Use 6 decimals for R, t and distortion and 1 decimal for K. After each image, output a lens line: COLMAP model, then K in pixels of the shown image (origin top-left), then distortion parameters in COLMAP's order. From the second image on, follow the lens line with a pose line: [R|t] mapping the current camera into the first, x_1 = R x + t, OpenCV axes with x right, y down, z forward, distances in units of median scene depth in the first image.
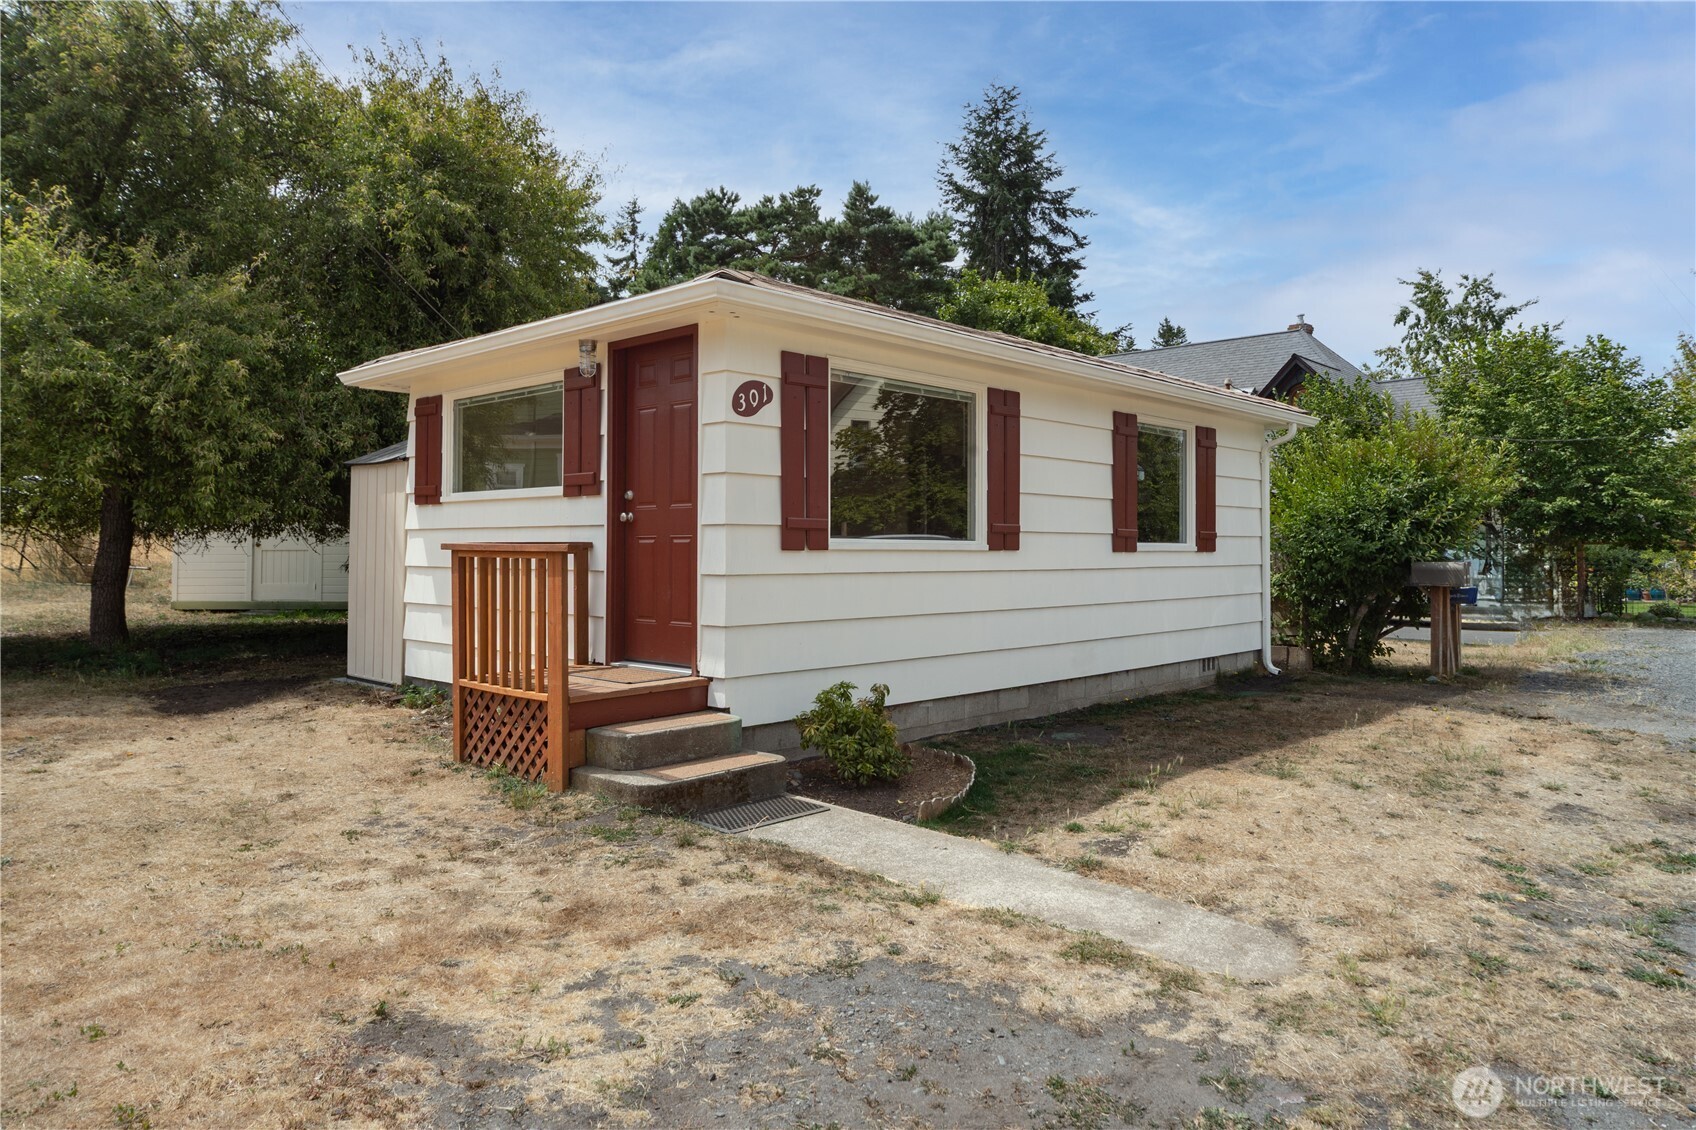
lens RADIAL K [[1057.7, 0, 846.0], [0, 1057.7, 518.2], [0, 0, 1]] dist [-0.004154, -0.000169]
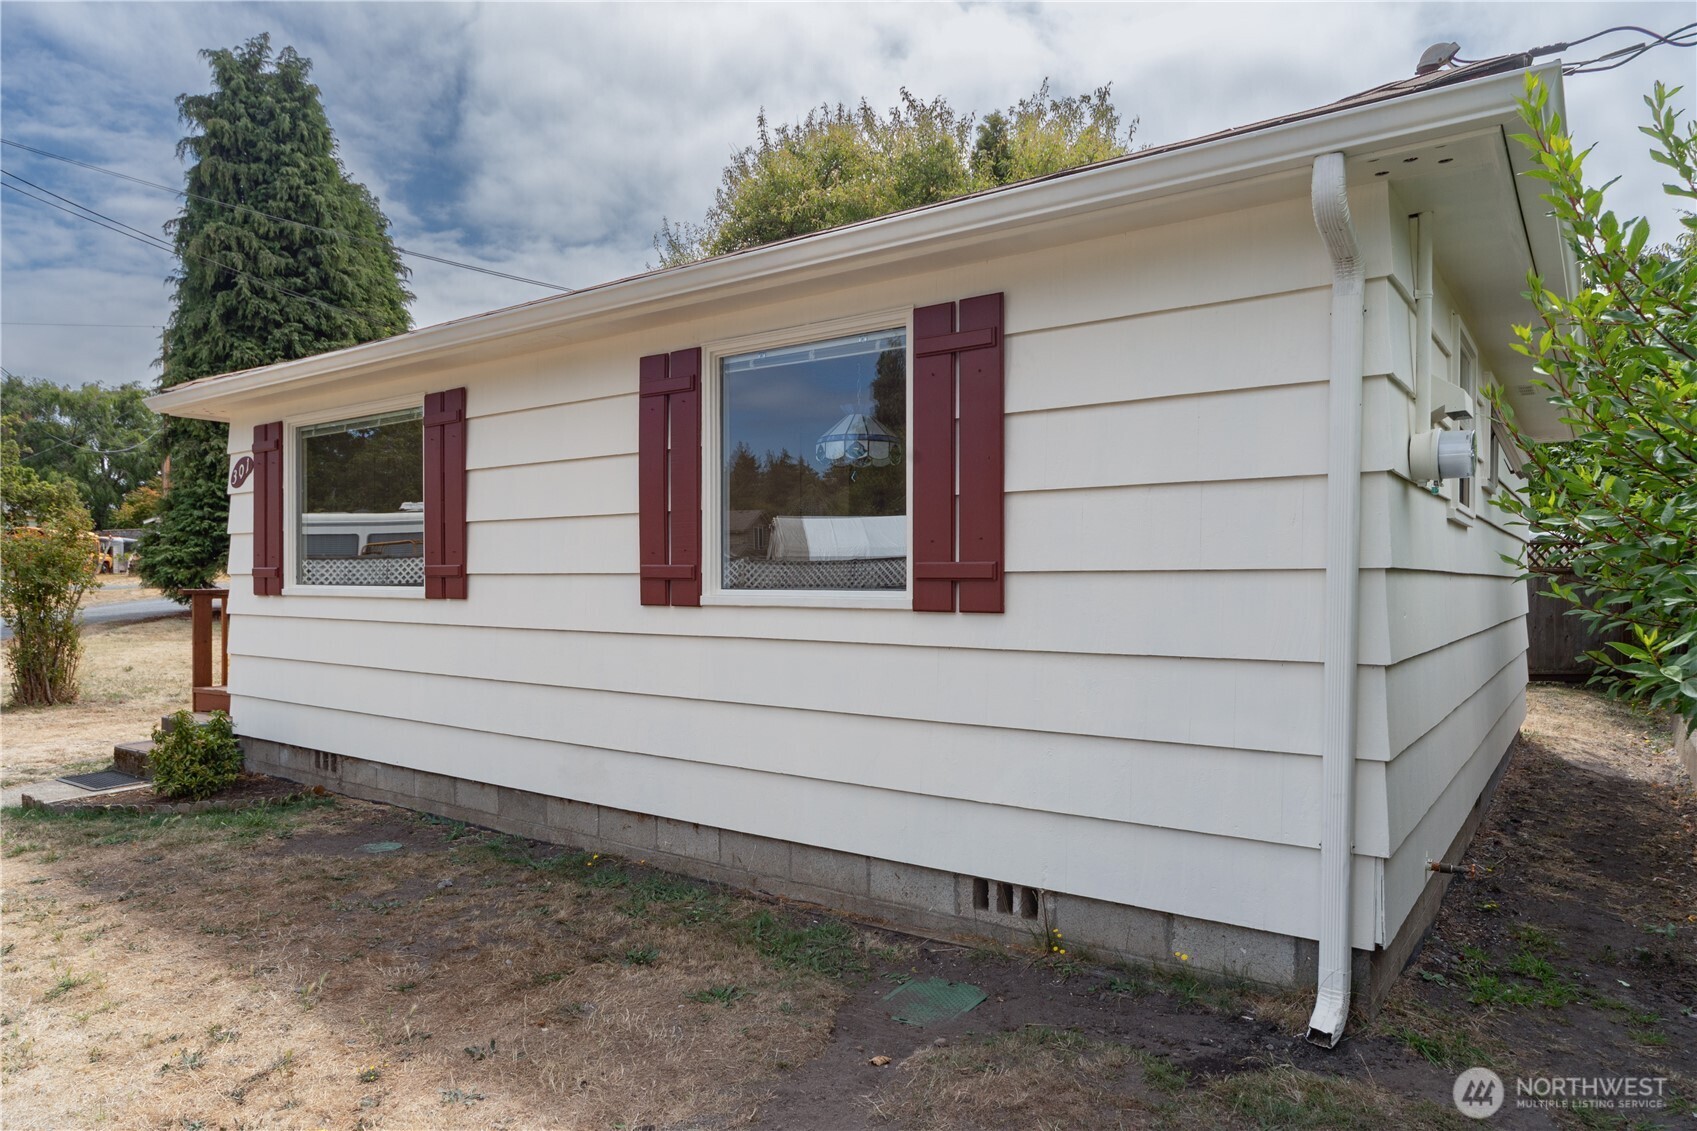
lens RADIAL K [[1024.0, 0, 848.7], [0, 1024.0, 608.0], [0, 0, 1]] dist [-0.000328, 0.000165]
pose [[0.158368, 0.018064, -0.987215, 0.681476], [0.021555, 0.999531, 0.021747, 0.019554], [0.987145, -0.024724, 0.157904, 0.851695]]
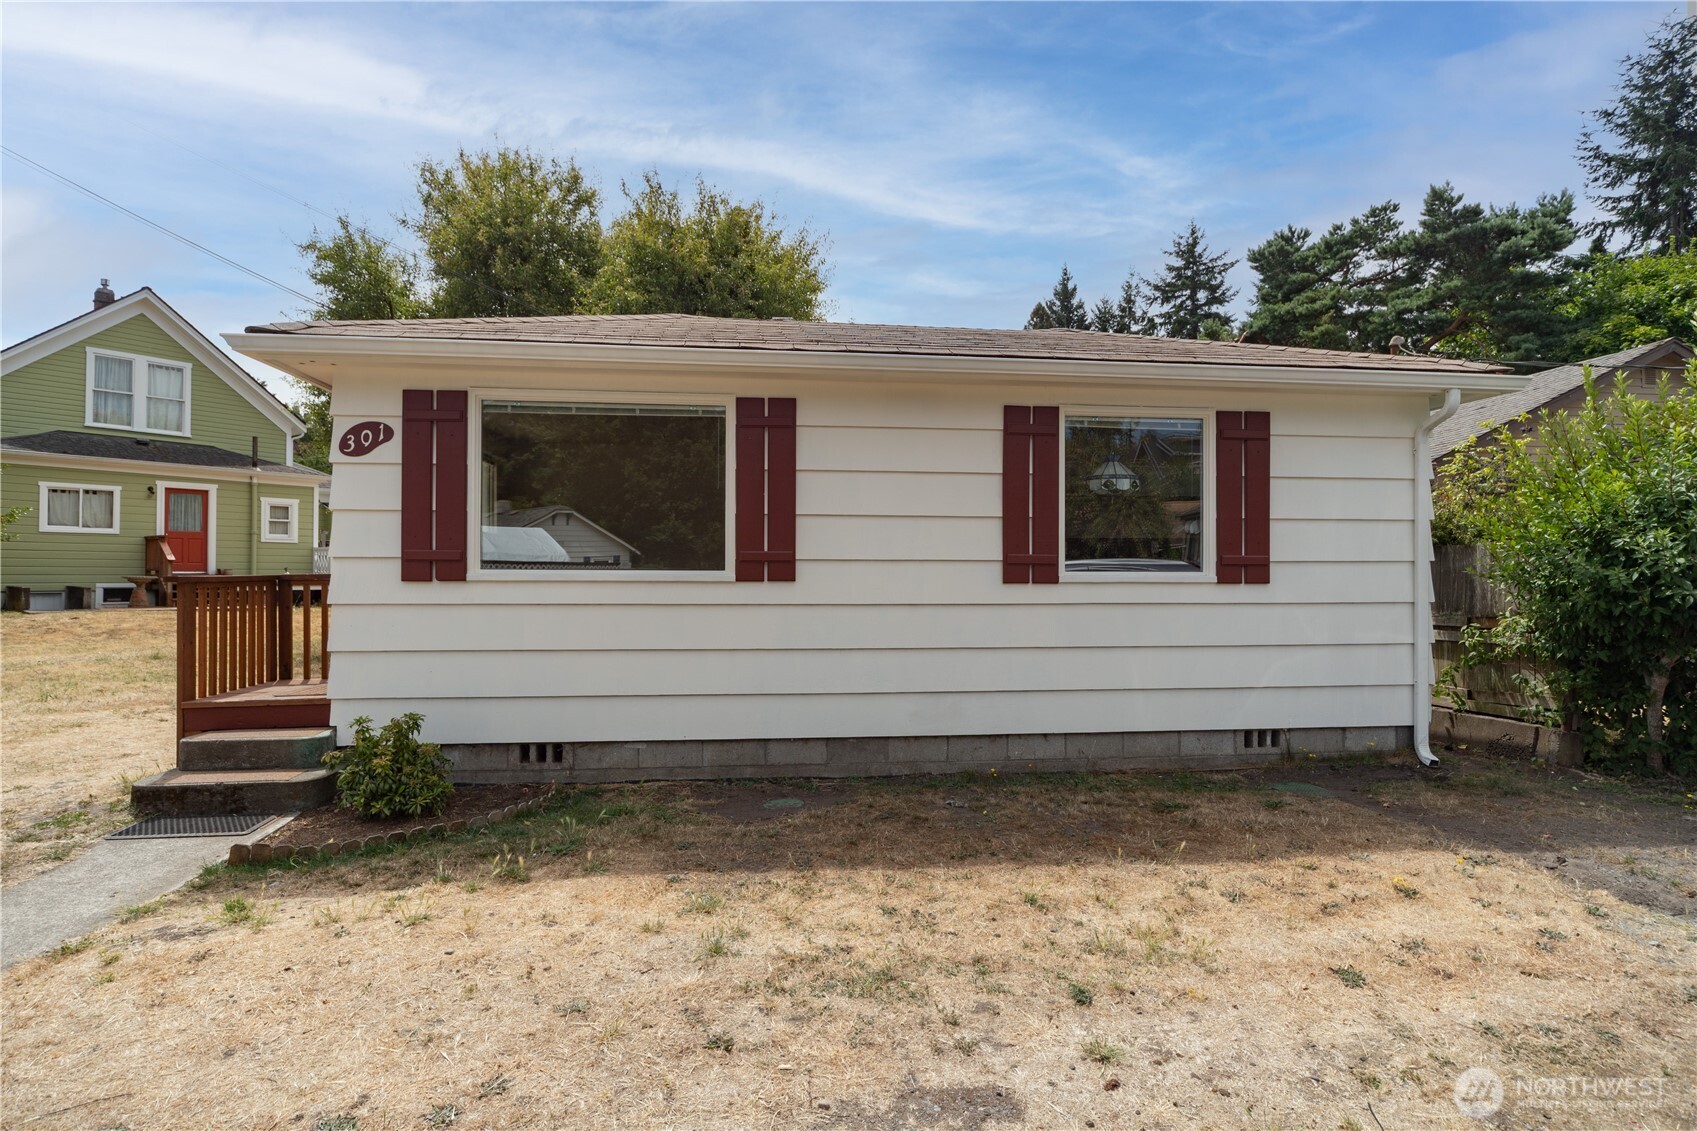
lens RADIAL K [[879.3, 0, 848.5], [0, 879.3, 565.5], [0, 0, 1]] dist [-0.001709, 0.001576]
pose [[0.786506, -0.006601, -0.617547, 0.474285], [0.017460, 0.999781, 0.011550, 0.007202], [0.617336, -0.019867, 0.786449, 0.340159]]
